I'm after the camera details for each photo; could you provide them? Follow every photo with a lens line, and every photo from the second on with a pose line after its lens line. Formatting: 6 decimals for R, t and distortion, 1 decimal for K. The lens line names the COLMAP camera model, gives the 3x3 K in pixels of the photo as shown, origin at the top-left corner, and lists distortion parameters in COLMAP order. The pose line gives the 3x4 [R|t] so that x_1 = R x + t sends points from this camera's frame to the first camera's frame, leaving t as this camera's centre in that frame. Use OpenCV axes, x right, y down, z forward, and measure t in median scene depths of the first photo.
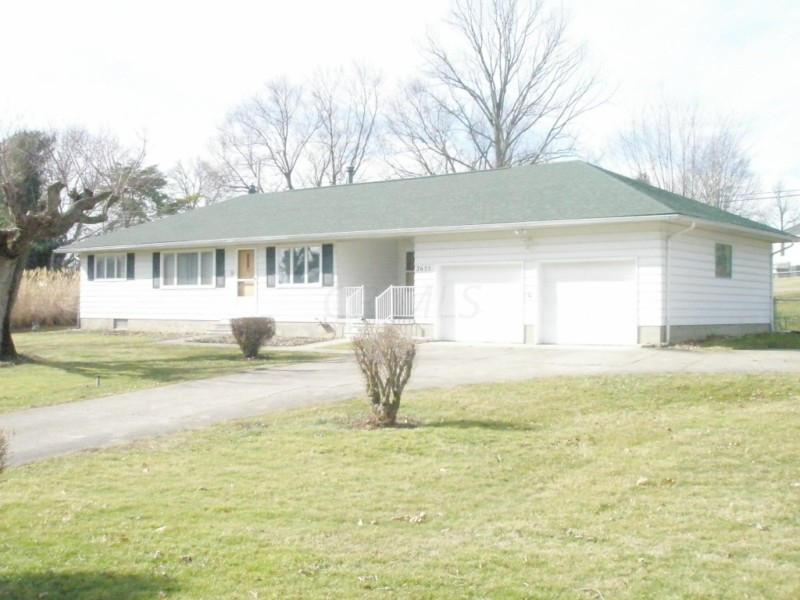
lens RADIAL K [[1013.2, 0, 400.0], [0, 1013.2, 300.0], [0, 0, 1]] dist [0.013412, 0.040969]
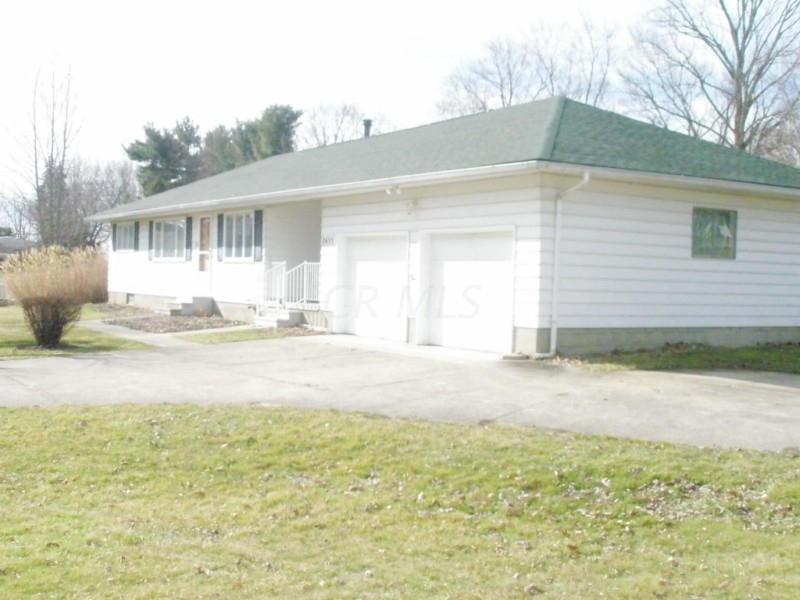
lens RADIAL K [[1013.2, 0, 400.0], [0, 1013.2, 300.0], [0, 0, 1]] dist [0.013412, 0.040969]
pose [[0.946133, 0.029303, -0.322450, 0.304933], [-0.021343, 0.999375, 0.028194, -0.007952], [0.323075, -0.019793, 0.946166, 0.260938]]
